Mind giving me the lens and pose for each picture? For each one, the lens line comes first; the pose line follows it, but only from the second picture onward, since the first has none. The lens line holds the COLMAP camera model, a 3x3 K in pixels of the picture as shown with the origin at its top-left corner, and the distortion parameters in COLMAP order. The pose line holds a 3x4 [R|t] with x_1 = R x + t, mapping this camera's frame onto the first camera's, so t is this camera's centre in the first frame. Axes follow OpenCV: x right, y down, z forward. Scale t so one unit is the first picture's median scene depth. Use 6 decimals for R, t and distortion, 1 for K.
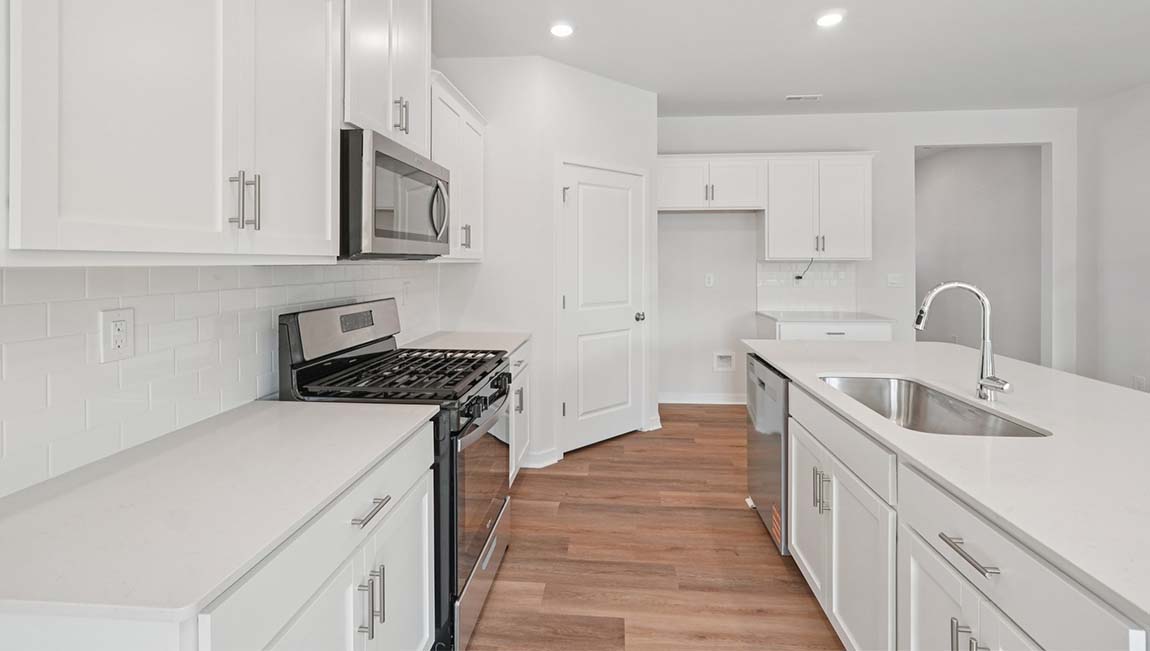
lens RADIAL K [[488.5, 0, 579.7], [0, 488.5, 262.1], [0, 0, 1]] dist [-0.017541, 0.005037]
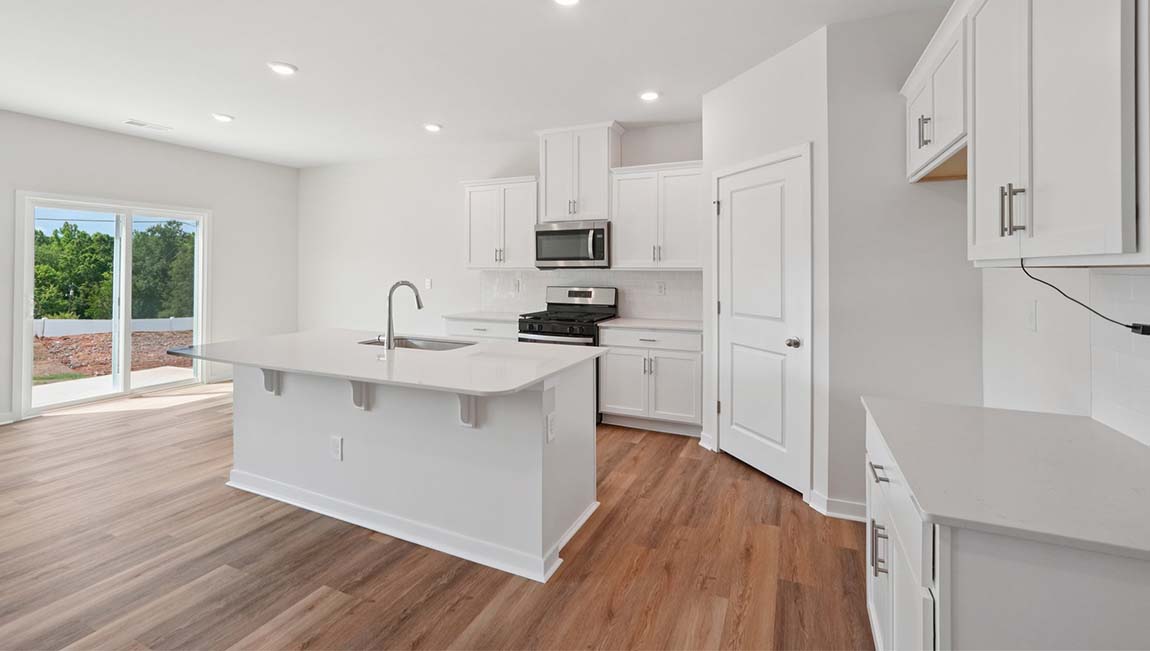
lens RADIAL K [[488.5, 0, 577.1], [0, 488.5, 265.7], [0, 0, 1]] dist [-0.017541, 0.005037]
pose [[-0.331499, -0.006597, -0.943432, 1.255112], [-0.001657, 0.999978, -0.006411, -0.003525], [0.943454, -0.000562, -0.331503, 1.226358]]
